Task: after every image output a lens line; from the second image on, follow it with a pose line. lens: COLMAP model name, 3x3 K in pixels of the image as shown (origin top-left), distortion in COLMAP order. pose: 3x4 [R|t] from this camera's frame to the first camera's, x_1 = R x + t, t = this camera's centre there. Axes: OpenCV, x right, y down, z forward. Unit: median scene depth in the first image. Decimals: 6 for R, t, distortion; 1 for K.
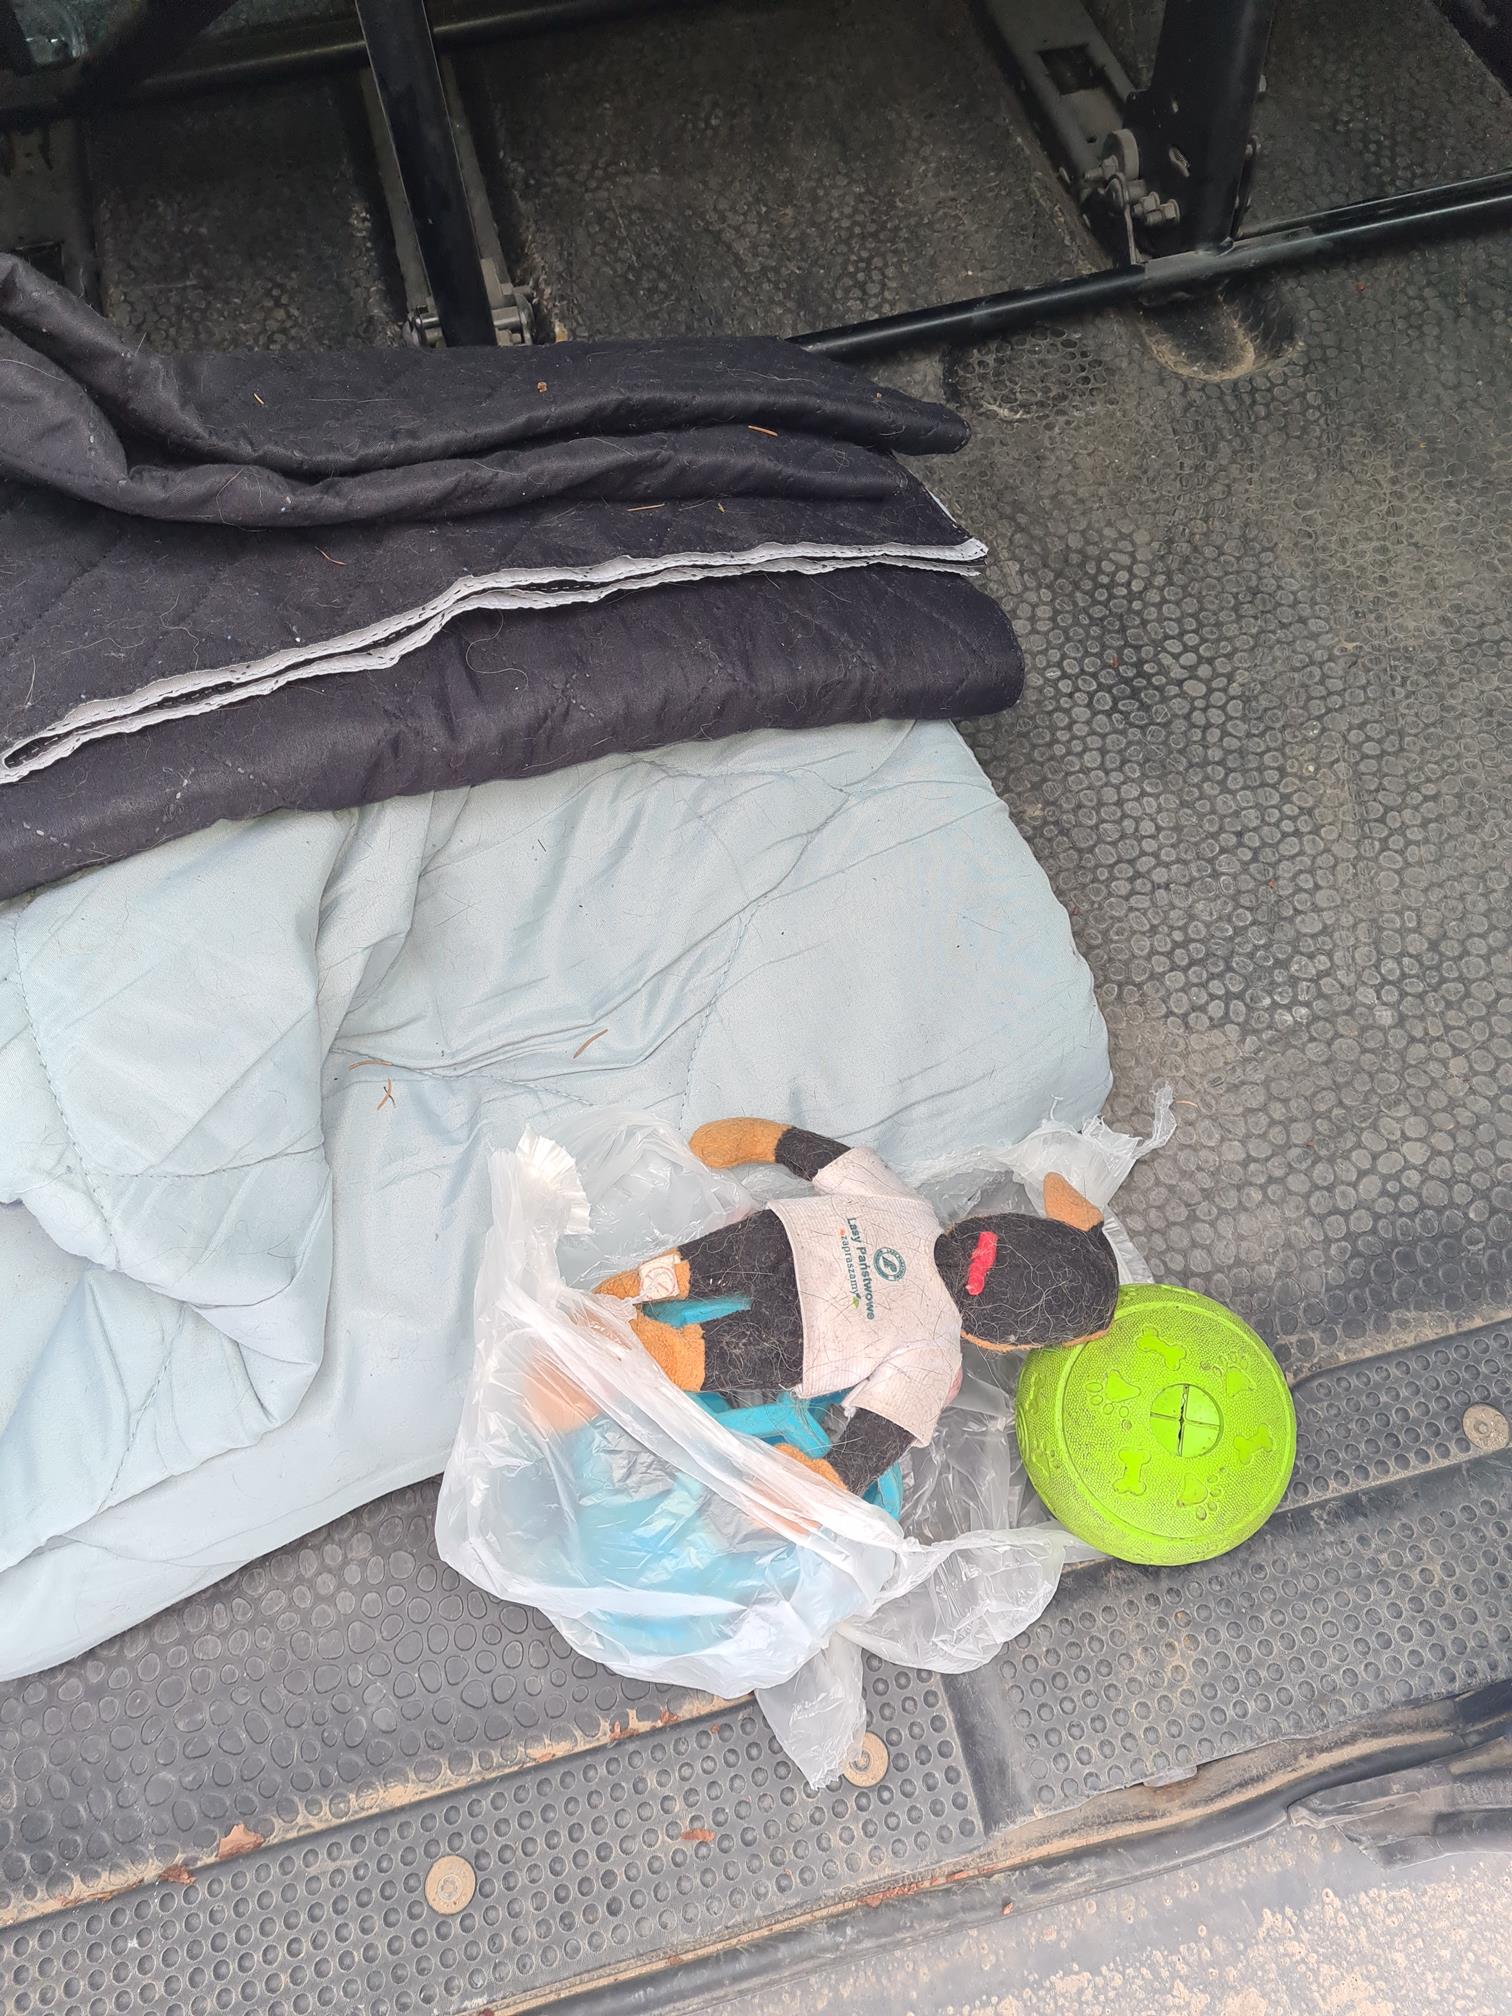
lens RADIAL K [[1546.2, 0, 772.2], [0, 1546.2, 998.6], [0, 0, 1]] dist [0.042404, -0.034452]
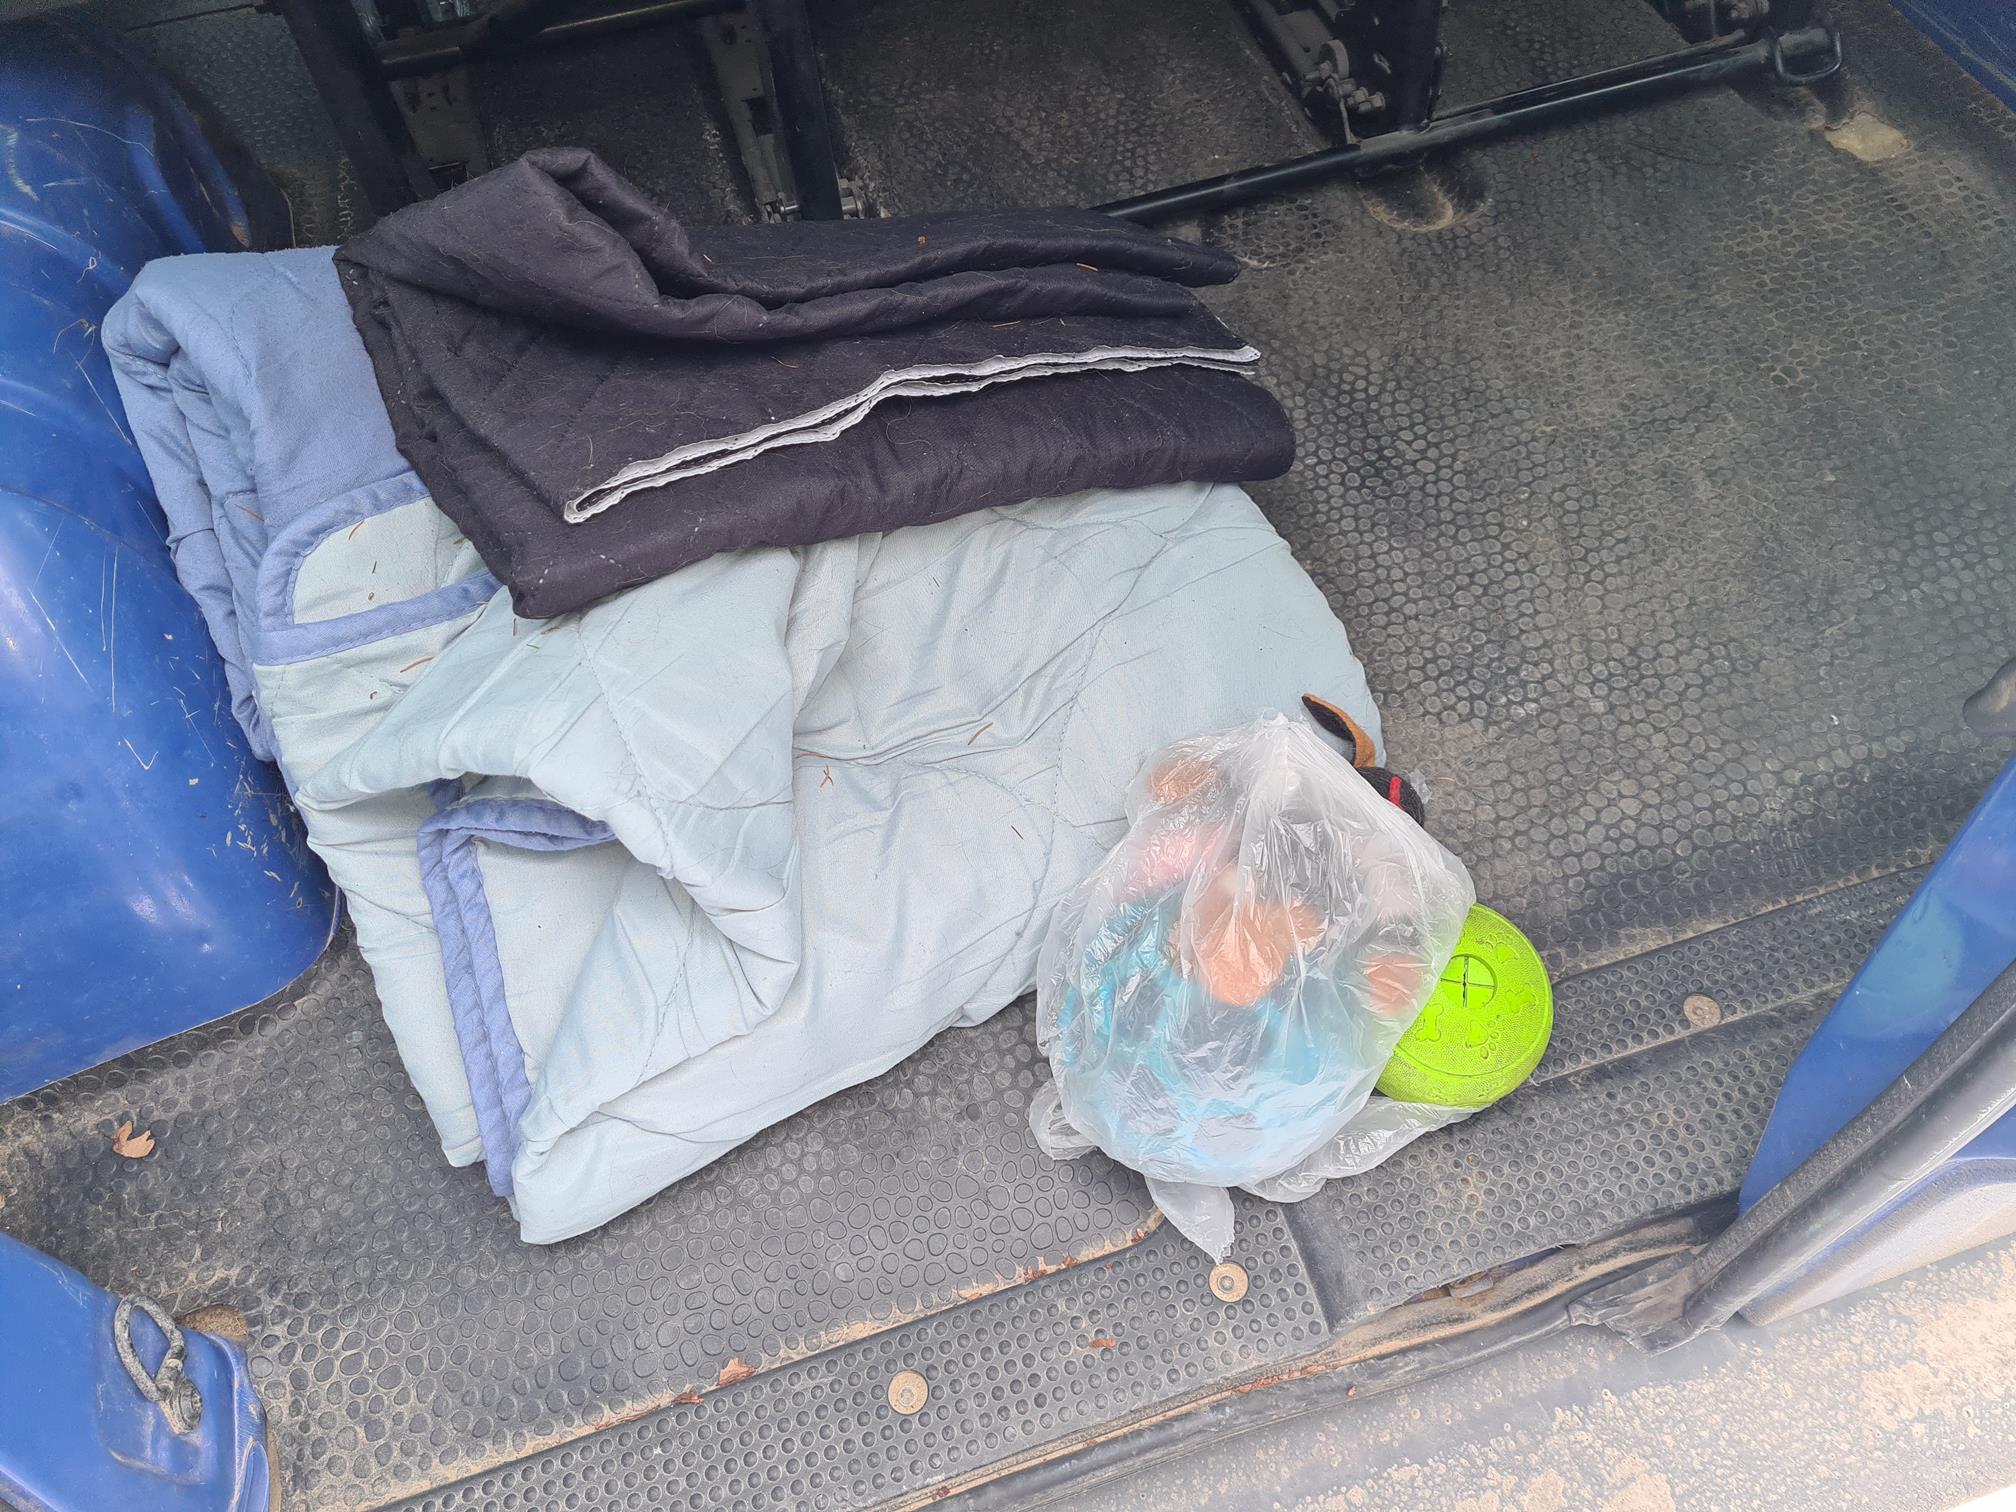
lens RADIAL K [[1546.2, 0, 1026.1], [0, 1546.2, 748.2], [0, 0, 1]] dist [0.042404, -0.034452]
pose [[0.998833, -0.045788, 0.015379, -0.098985], [0.046997, 0.994774, -0.090637, 0.157810], [-0.011148, 0.091254, 0.995765, -0.271229]]
